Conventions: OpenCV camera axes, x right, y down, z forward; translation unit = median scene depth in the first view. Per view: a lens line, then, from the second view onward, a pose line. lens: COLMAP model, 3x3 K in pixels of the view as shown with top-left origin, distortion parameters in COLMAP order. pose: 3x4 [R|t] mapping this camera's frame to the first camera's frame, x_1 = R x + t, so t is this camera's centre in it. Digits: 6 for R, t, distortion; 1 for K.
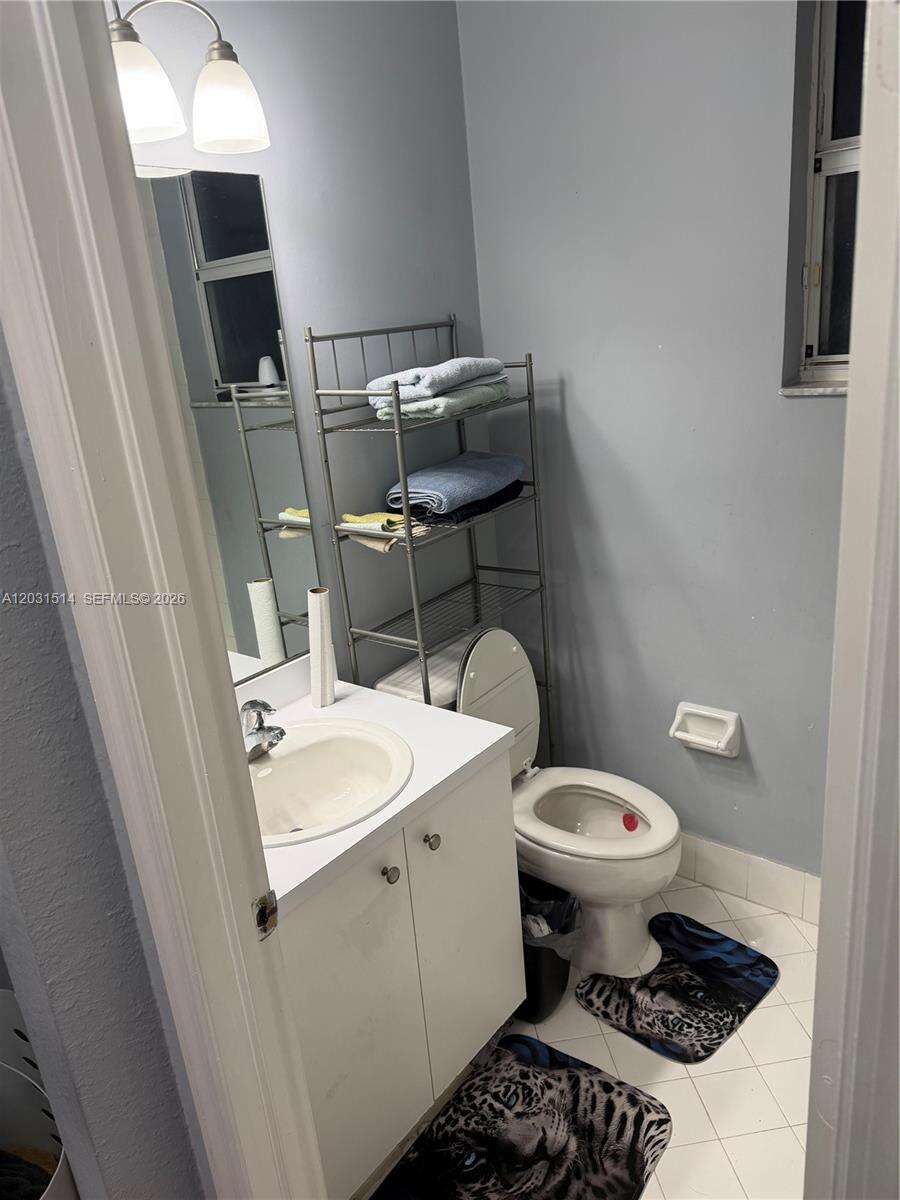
lens RADIAL K [[835.4, 0, 450.8], [0, 835.4, 614.1], [0, 0, 1]] dist [0.092769, -0.146060]
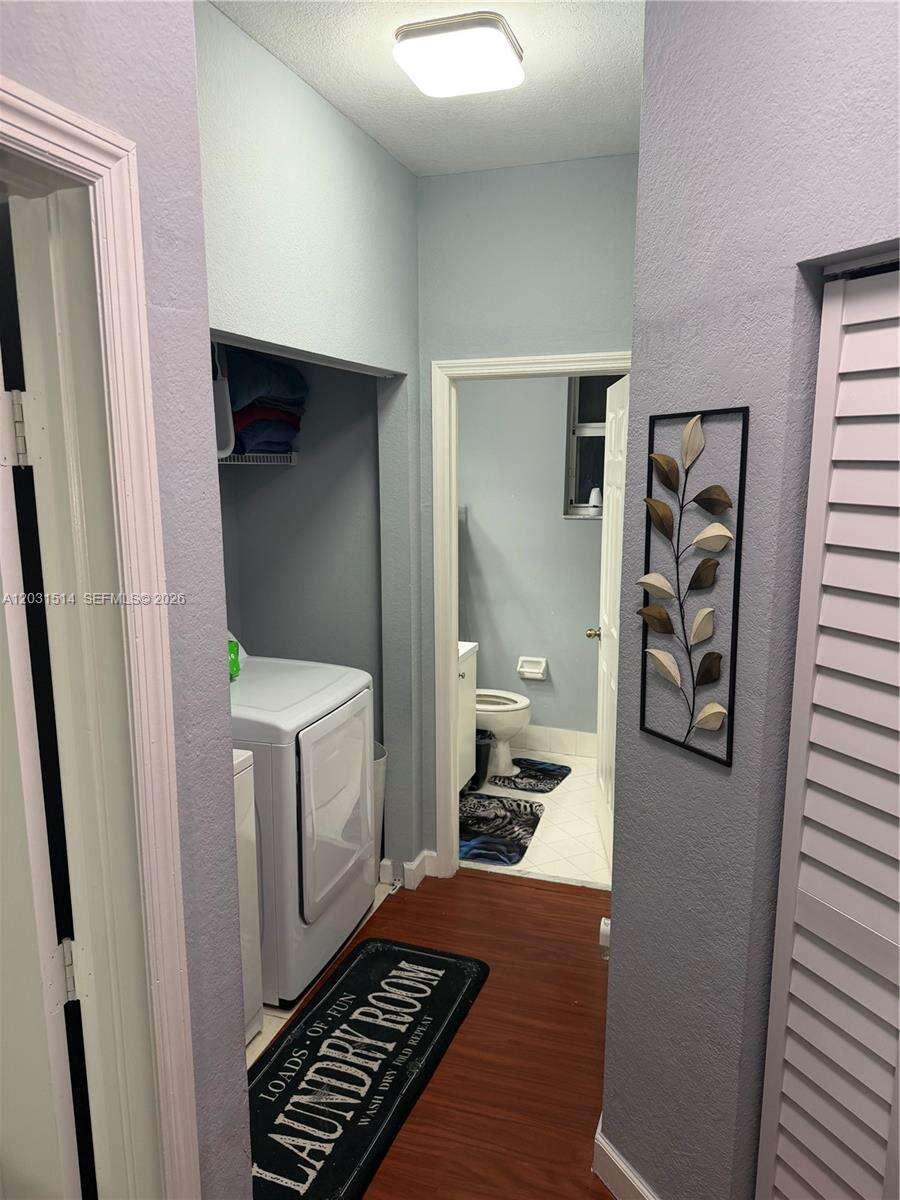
lens RADIAL K [[835.4, 0, 450.8], [0, 835.4, 614.1], [0, 0, 1]] dist [0.092769, -0.146060]
pose [[0.938616, 0.012946, 0.344720, -0.694166], [0.038444, 0.989145, -0.141824, 0.324611], [-0.342814, 0.146371, 0.927930, -1.030222]]
